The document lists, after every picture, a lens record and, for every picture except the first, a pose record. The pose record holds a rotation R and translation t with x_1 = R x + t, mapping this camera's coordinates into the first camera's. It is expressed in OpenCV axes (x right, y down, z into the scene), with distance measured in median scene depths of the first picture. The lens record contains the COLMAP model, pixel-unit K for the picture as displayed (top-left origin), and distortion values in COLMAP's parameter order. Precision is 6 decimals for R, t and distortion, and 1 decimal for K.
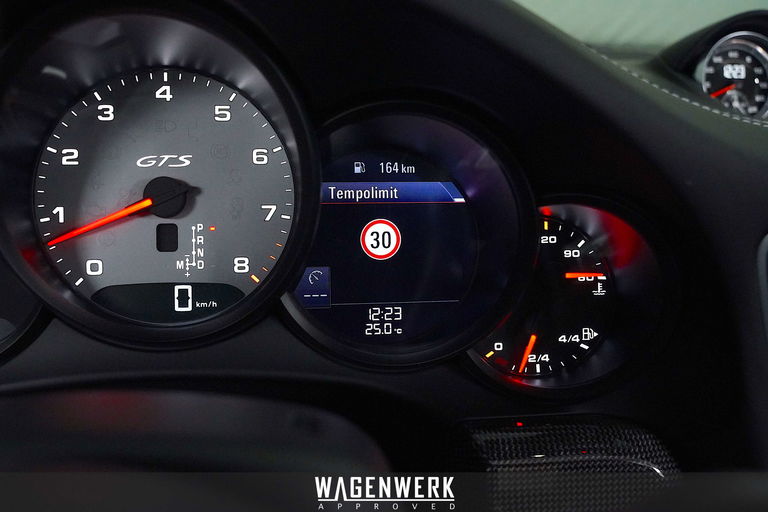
lens RADIAL K [[729.2, 0, 381.7], [0, 729.2, 256.3], [0, 0, 1]] dist [-0.036307, 0.000000]
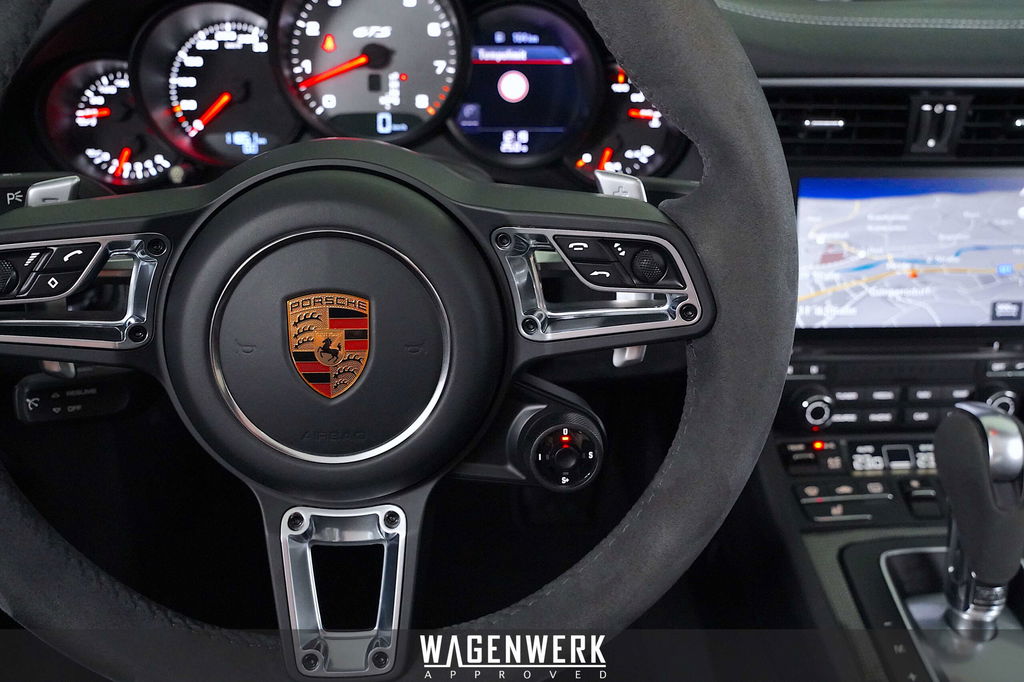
lens RADIAL K [[1001.5, 0, 532.1], [0, 1001.5, 334.9], [0, 0, 1]] dist [-0.037559, 0.000000]
pose [[0.998271, 0.027809, -0.051793, 0.166117], [-0.017667, 0.982225, 0.186873, 0.098658], [0.056069, -0.185635, 0.981018, -1.170825]]
